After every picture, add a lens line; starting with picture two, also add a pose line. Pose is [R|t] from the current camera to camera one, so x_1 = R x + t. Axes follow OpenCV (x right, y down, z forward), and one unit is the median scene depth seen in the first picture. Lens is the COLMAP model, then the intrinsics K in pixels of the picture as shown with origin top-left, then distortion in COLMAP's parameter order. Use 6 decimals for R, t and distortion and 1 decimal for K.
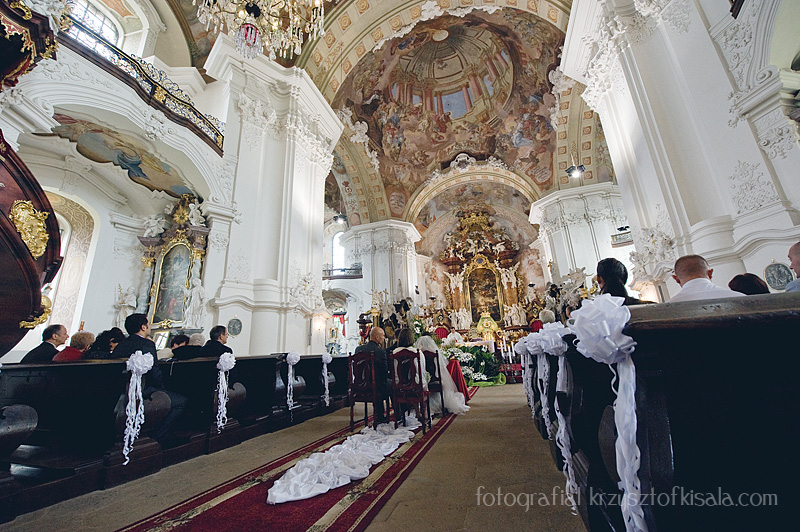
lens RADIAL K [[315.4, 0, 398.1], [0, 315.4, 266.2], [0, 0, 1]] dist [0.000188, 0.000047]
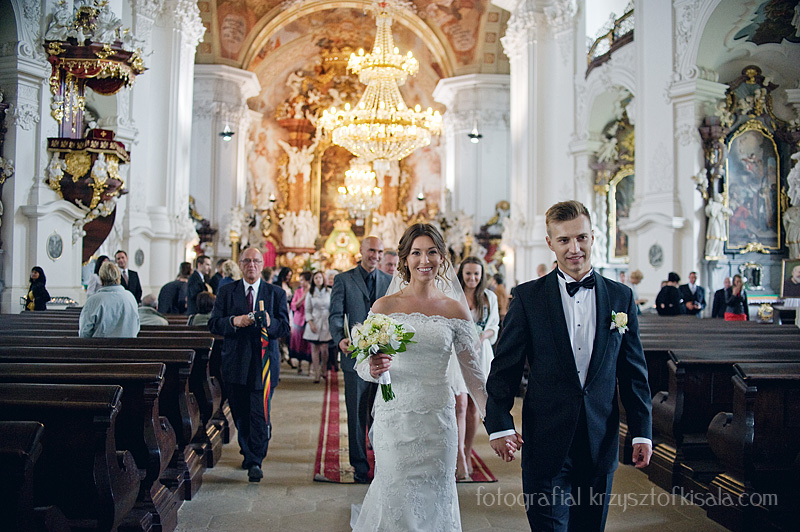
lens RADIAL K [[798.8, 0, 399.5], [0, 798.8, 273.8], [0, 0, 1]] dist [-0.180497, 0.164948]
pose [[0.922866, 0.060829, 0.380287, -0.183988], [-0.159097, 0.959467, 0.232618, -0.121969], [-0.350723, -0.275178, 0.895137, -0.395735]]
